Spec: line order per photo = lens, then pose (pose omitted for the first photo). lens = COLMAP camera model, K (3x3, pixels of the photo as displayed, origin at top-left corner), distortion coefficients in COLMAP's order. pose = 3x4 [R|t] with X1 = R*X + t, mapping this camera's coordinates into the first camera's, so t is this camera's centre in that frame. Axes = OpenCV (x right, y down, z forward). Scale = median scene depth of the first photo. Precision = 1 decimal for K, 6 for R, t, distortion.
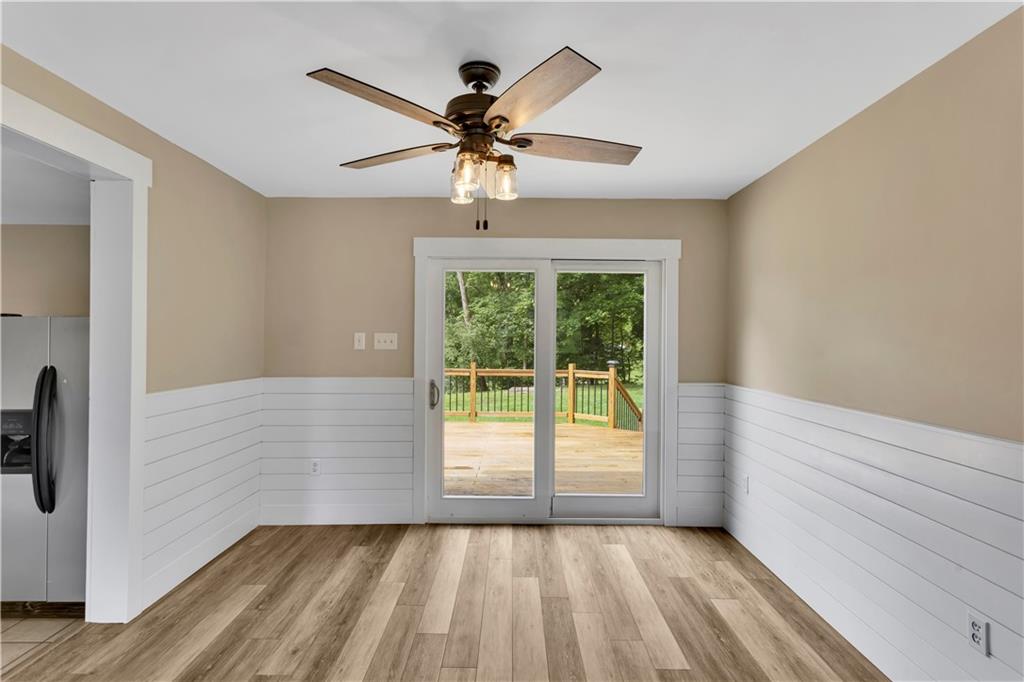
lens RADIAL K [[486.7, 0, 508.6], [0, 486.7, 338.1], [0, 0, 1]] dist [0.000843, 0.002036]
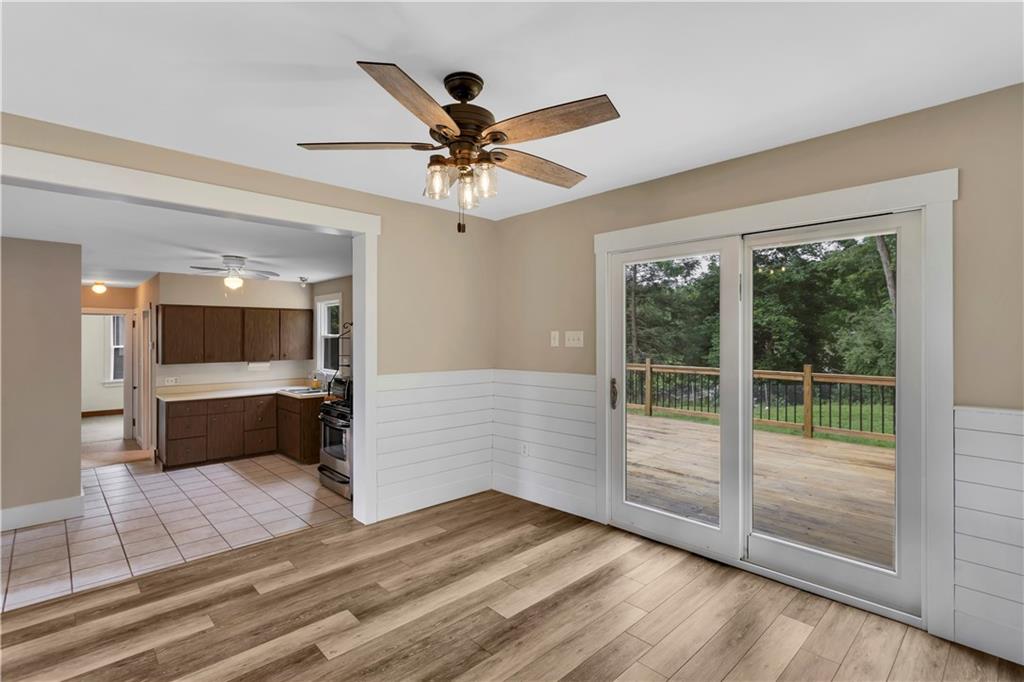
lens RADIAL K [[486.7, 0, 508.5], [0, 486.7, 339.7], [0, 0, 1]] dist [0.000843, 0.002036]
pose [[0.690934, -0.003492, -0.722910, 0.413436], [0.008242, 0.999961, 0.003048, 0.003458], [0.722871, -0.008064, 0.690936, 0.185451]]
